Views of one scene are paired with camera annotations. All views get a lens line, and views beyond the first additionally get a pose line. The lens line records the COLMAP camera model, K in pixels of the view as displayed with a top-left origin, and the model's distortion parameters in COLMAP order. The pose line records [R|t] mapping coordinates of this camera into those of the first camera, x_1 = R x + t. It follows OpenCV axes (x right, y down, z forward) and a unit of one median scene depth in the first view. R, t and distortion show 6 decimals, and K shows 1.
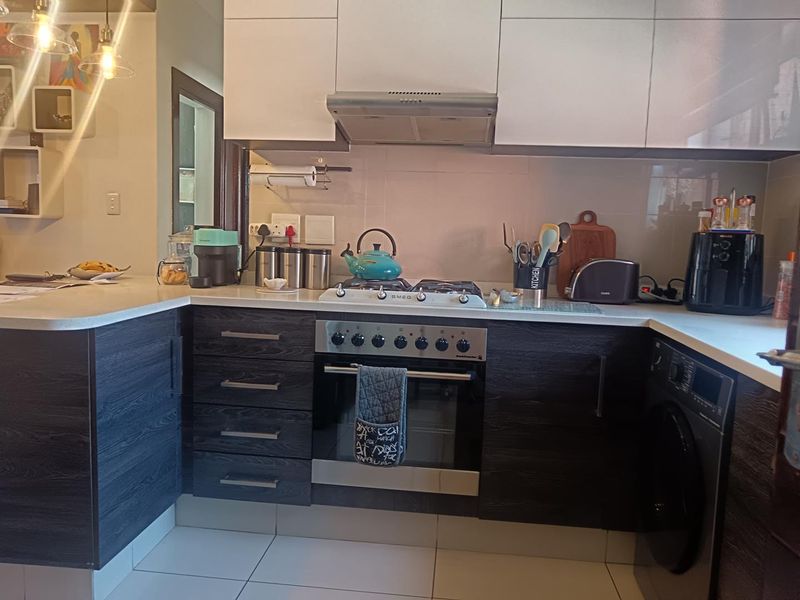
lens RADIAL K [[623.6, 0, 397.6], [0, 623.6, 298.3], [0, 0, 1]] dist [-0.014773, -0.009509]
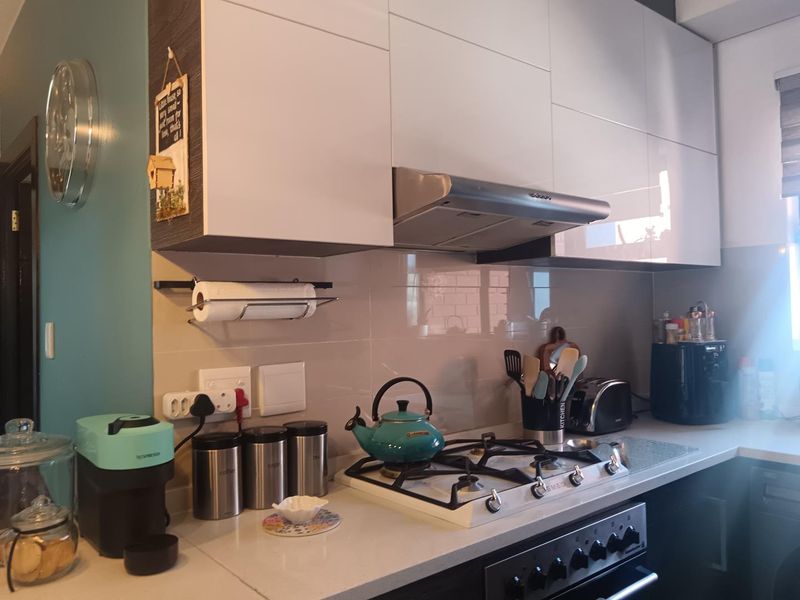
lens RADIAL K [[623.6, 0, 397.8], [0, 623.6, 308.5], [0, 0, 1]] dist [-0.014773, -0.009509]
pose [[0.687574, -0.046325, 0.724635, -0.479952], [0.118237, 0.991786, -0.048786, -0.147127], [-0.716423, 0.119222, 0.687404, 0.541845]]
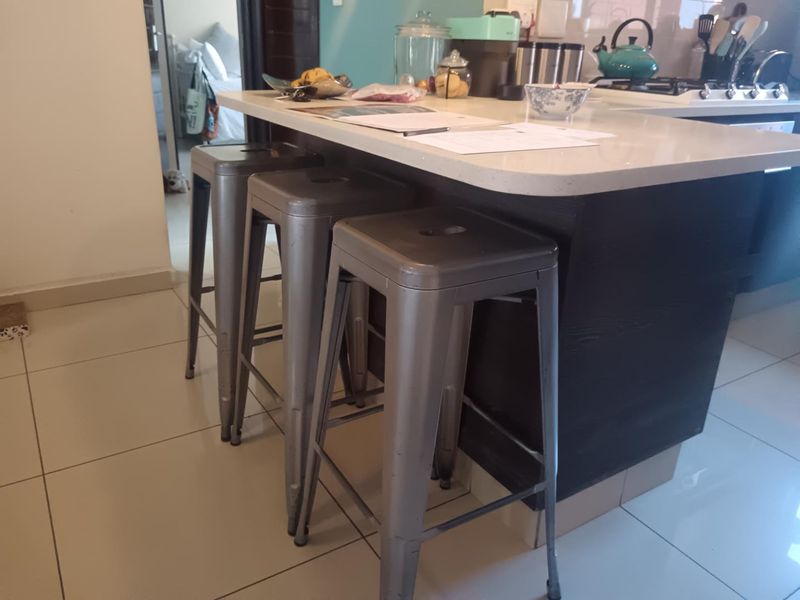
lens RADIAL K [[623.6, 0, 405.5], [0, 623.6, 295.0], [0, 0, 1]] dist [-0.014773, -0.009509]
pose [[0.780091, -0.247897, 0.574460, -0.868616], [0.050653, 0.940167, 0.336927, -0.054111], [-0.623612, -0.233736, 0.745973, 0.441985]]
